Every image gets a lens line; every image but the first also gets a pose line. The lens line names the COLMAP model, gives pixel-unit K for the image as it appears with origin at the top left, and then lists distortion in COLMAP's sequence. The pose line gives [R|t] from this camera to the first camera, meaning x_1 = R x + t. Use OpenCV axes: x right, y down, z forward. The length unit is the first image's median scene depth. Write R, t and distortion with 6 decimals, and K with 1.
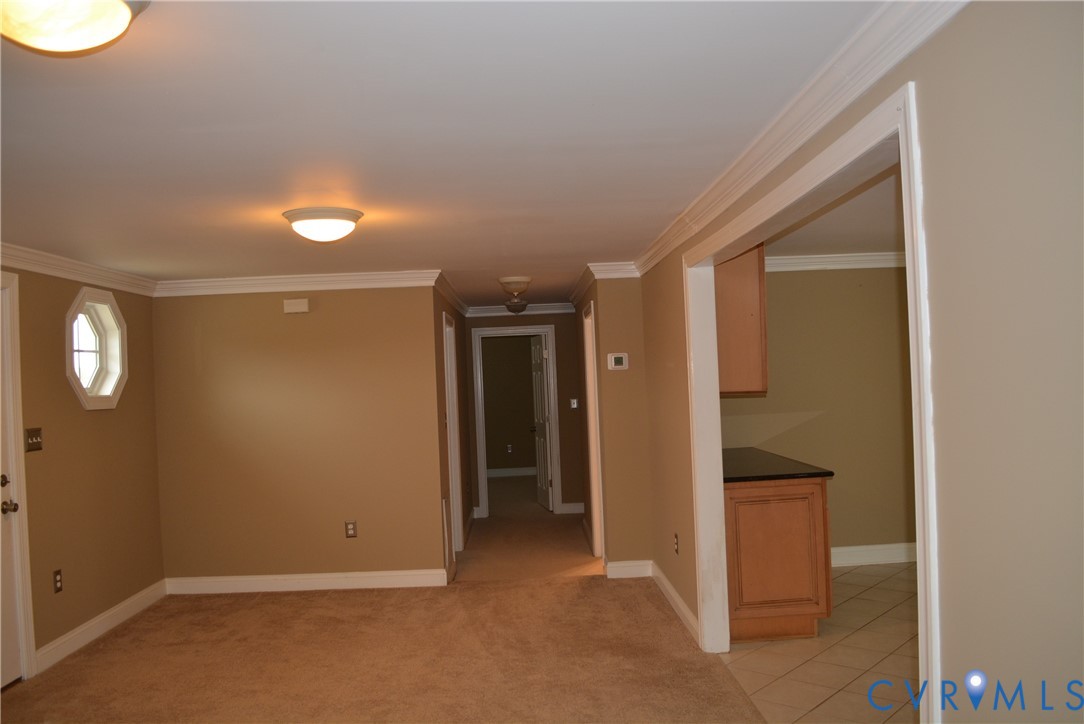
lens RADIAL K [[859.0, 0, 542.0], [0, 859.0, 362.0], [0, 0, 1]] dist [-0.006889, -0.105393]
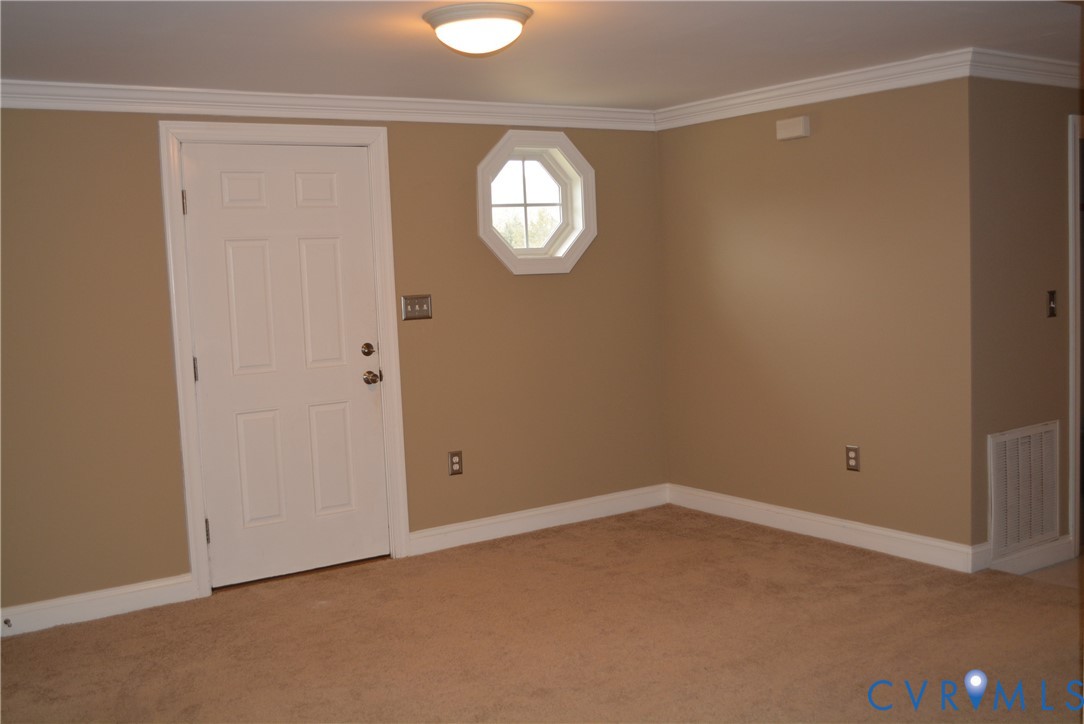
lens RADIAL K [[1111.0, 0, 542.0], [0, 1111.0, 362.0], [0, 0, 1]] dist [-0.111488, 0.004286]
pose [[0.550342, 0.088149, -0.830273, 0.418556], [0.033549, 0.991274, 0.127480, 0.001955], [0.834265, -0.098012, 0.542582, 0.398324]]
